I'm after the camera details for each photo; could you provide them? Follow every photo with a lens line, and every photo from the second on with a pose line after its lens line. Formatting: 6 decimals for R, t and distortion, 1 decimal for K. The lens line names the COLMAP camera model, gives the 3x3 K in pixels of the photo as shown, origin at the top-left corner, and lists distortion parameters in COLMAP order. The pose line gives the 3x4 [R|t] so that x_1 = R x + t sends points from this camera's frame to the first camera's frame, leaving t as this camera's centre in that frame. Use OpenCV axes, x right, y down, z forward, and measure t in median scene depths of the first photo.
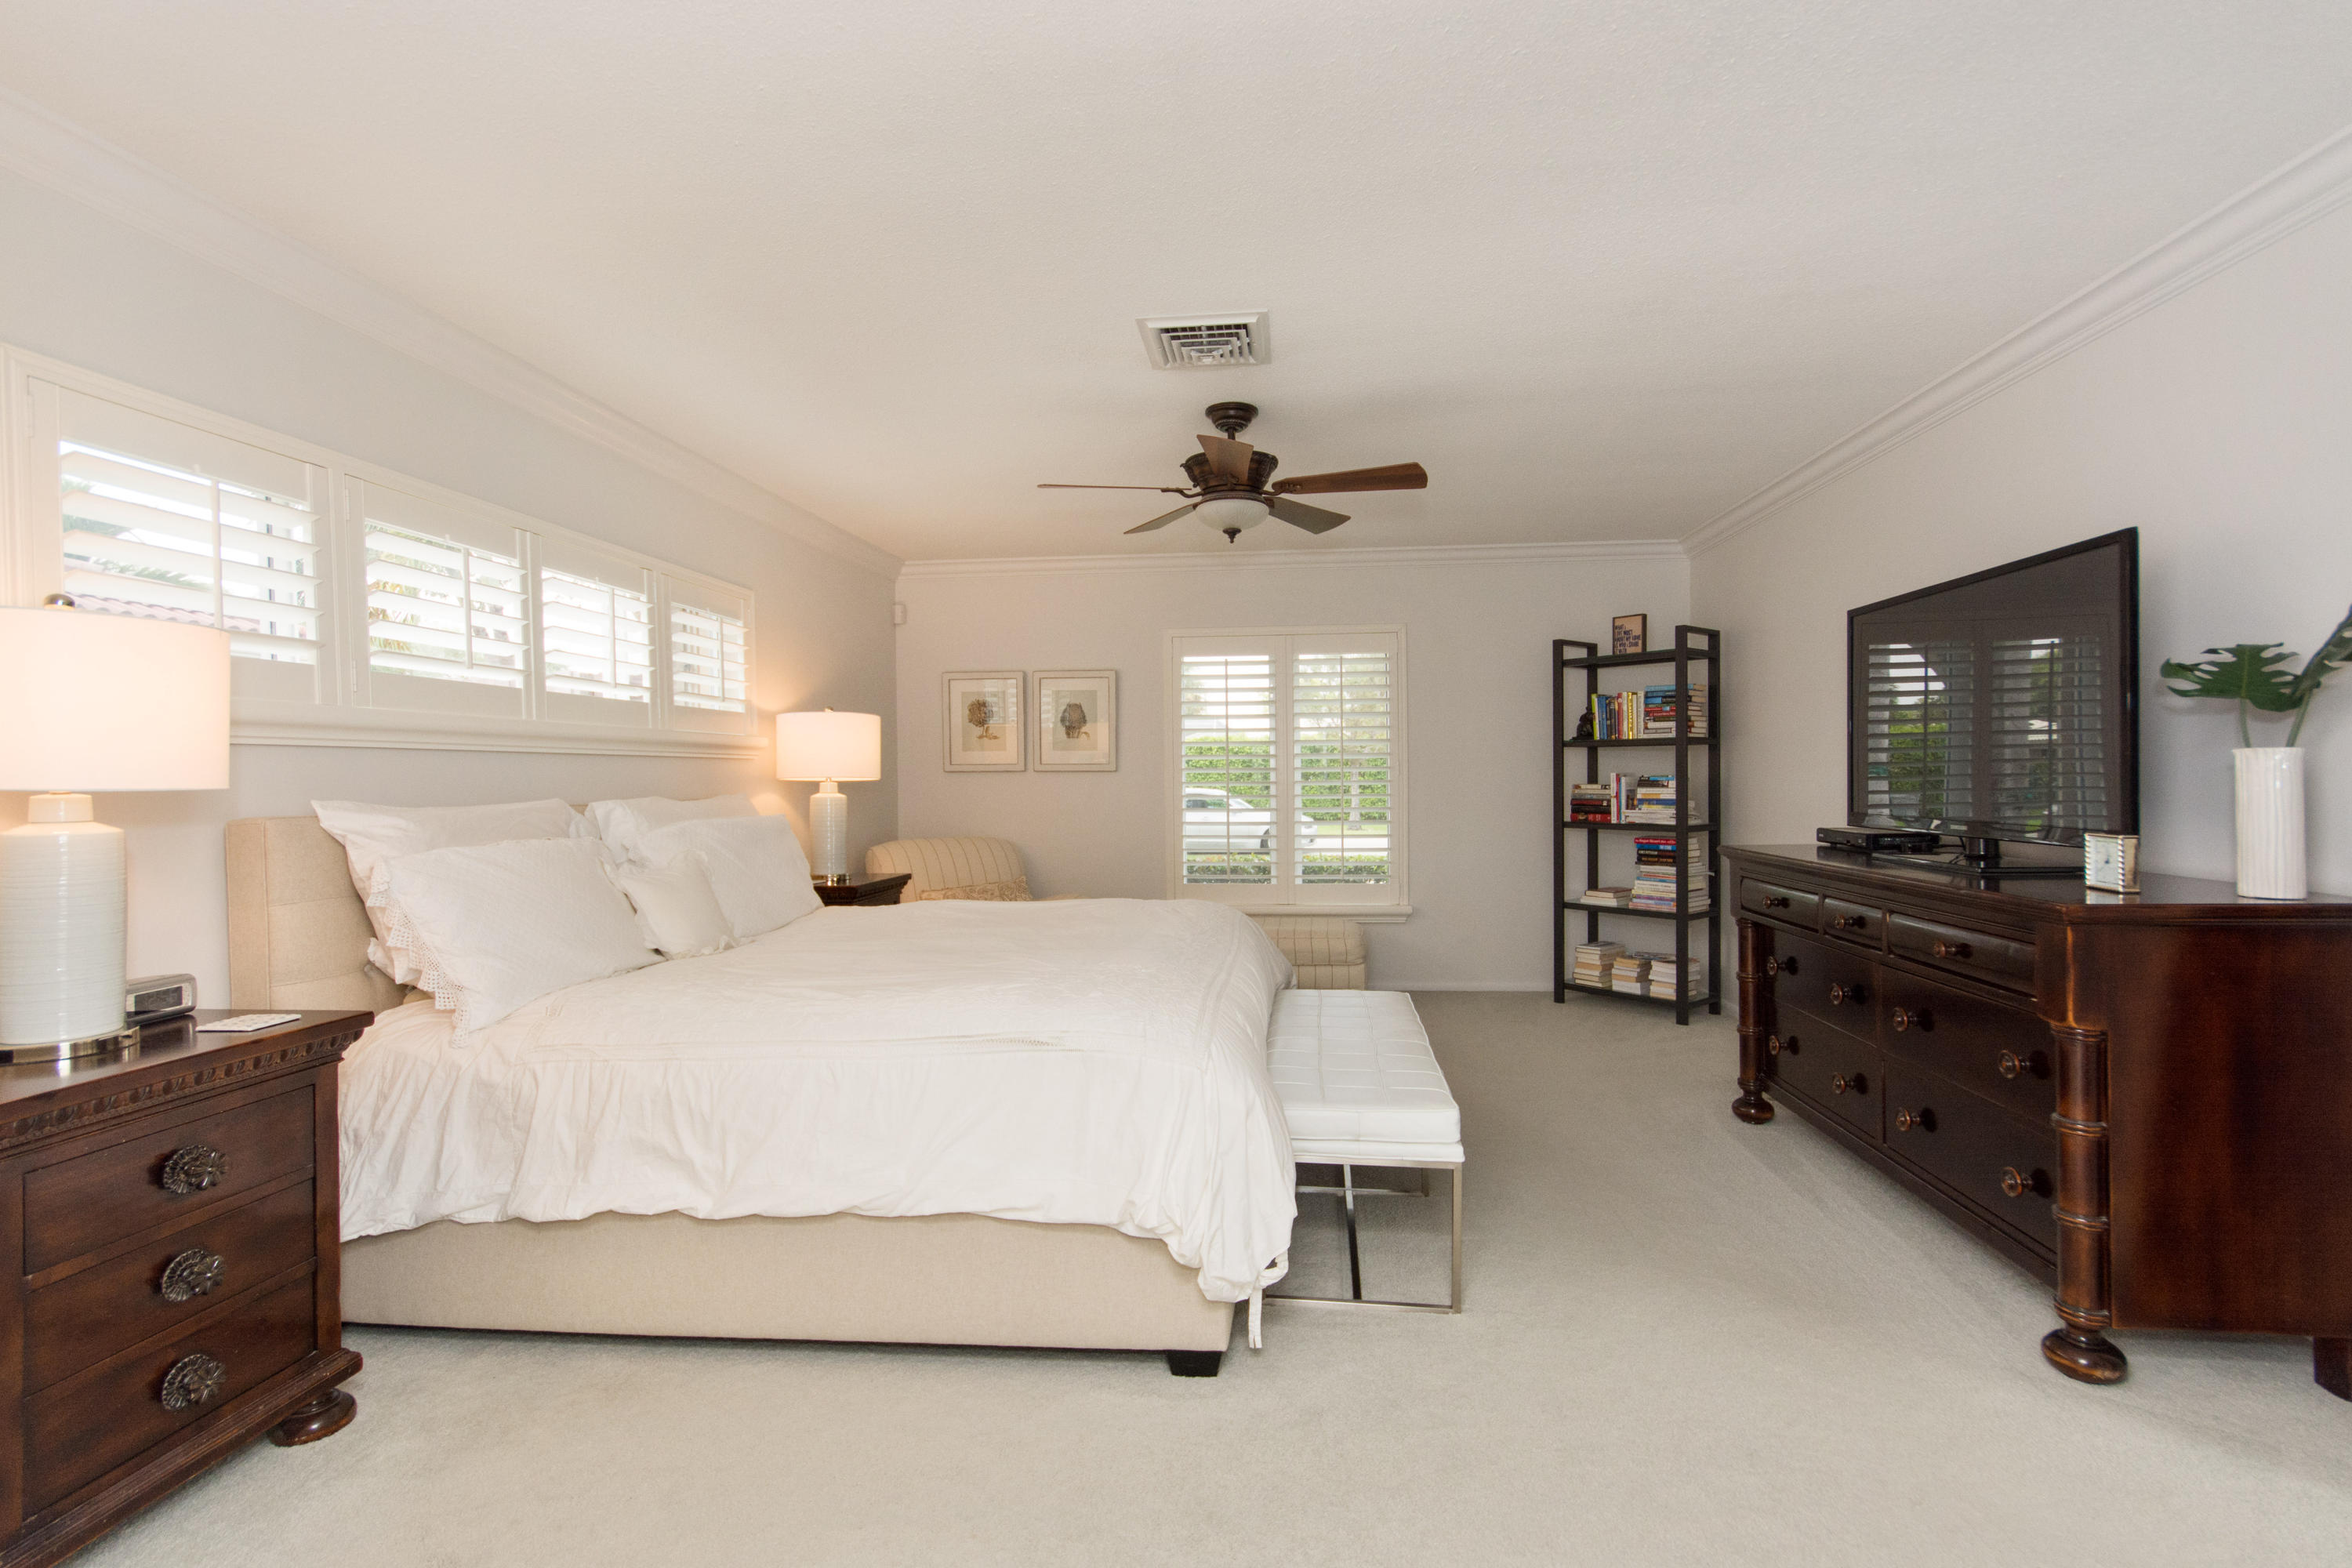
lens RADIAL K [[1088.8, 0, 1176.0], [0, 1088.8, 784.0], [0, 0, 1]] dist [-0.014729, 0.008989]
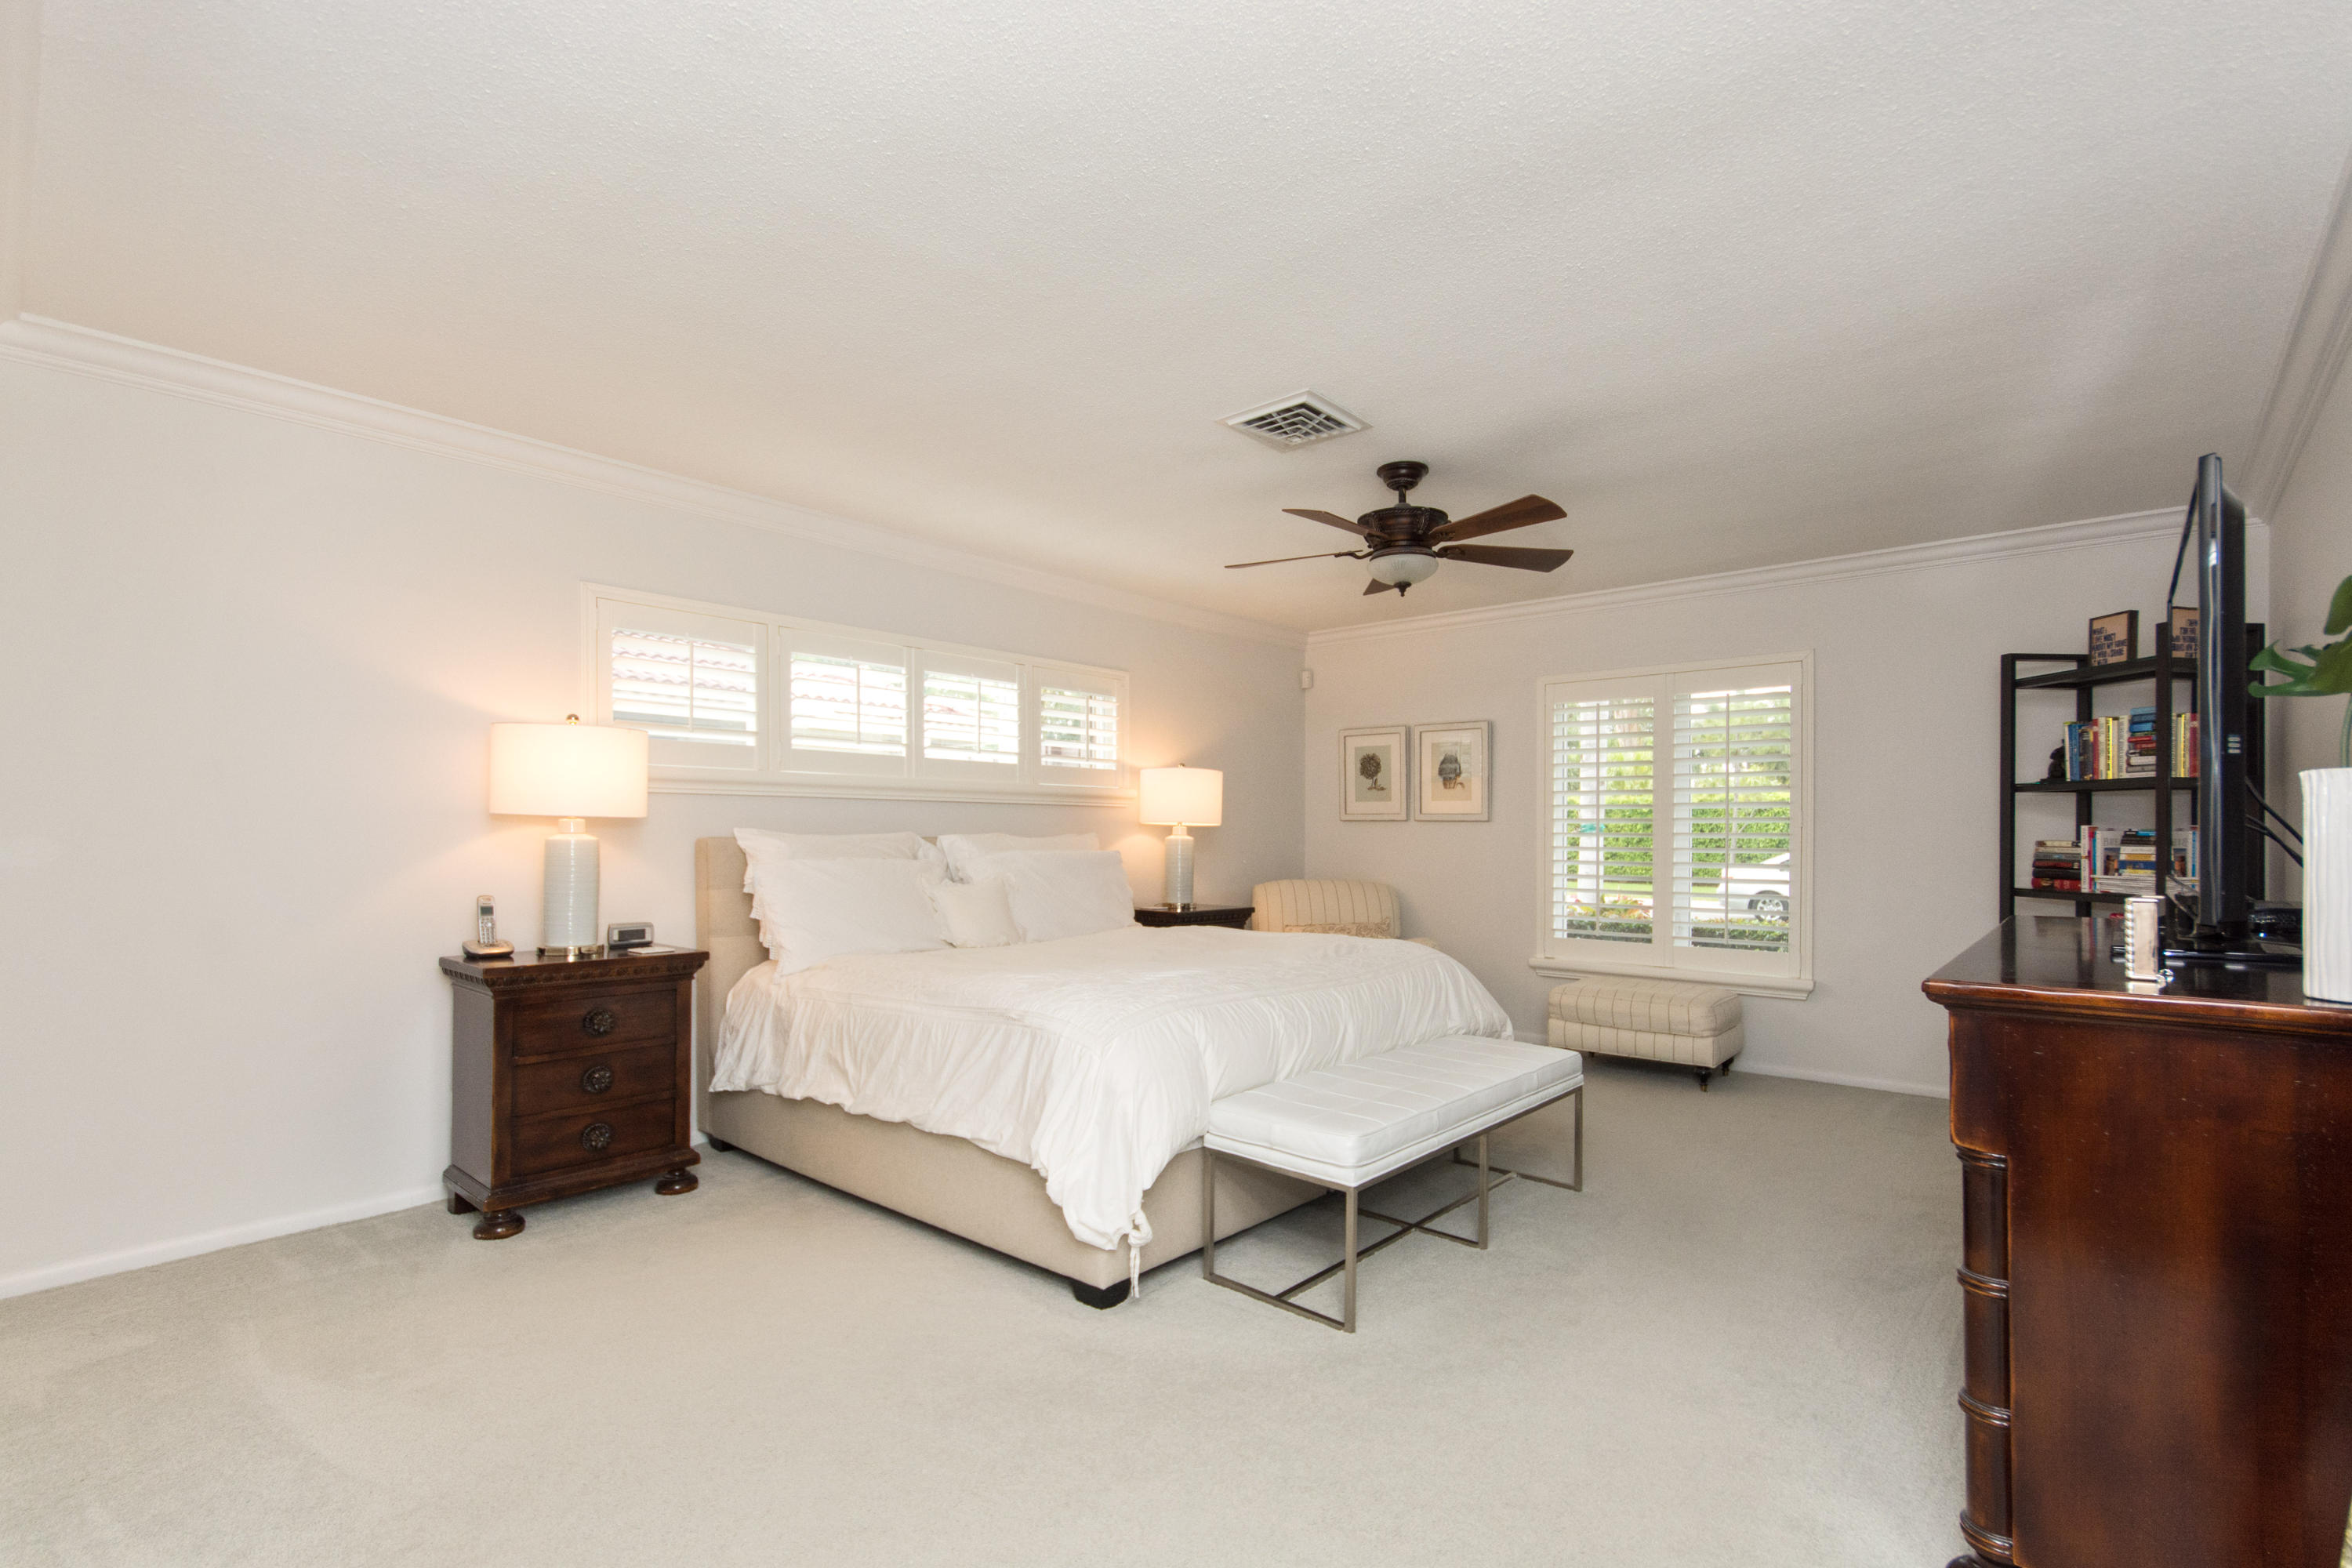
lens RADIAL K [[1072.2, 0, 1175.9], [0, 1072.2, 829.6], [0, 0, 1]] dist [-0.000951, 0.000171]
pose [[0.810603, 0.011065, -0.585491, 0.385497], [-0.016750, 0.999850, -0.004295, 0.007542], [0.585356, 0.013289, 0.810667, 0.036580]]
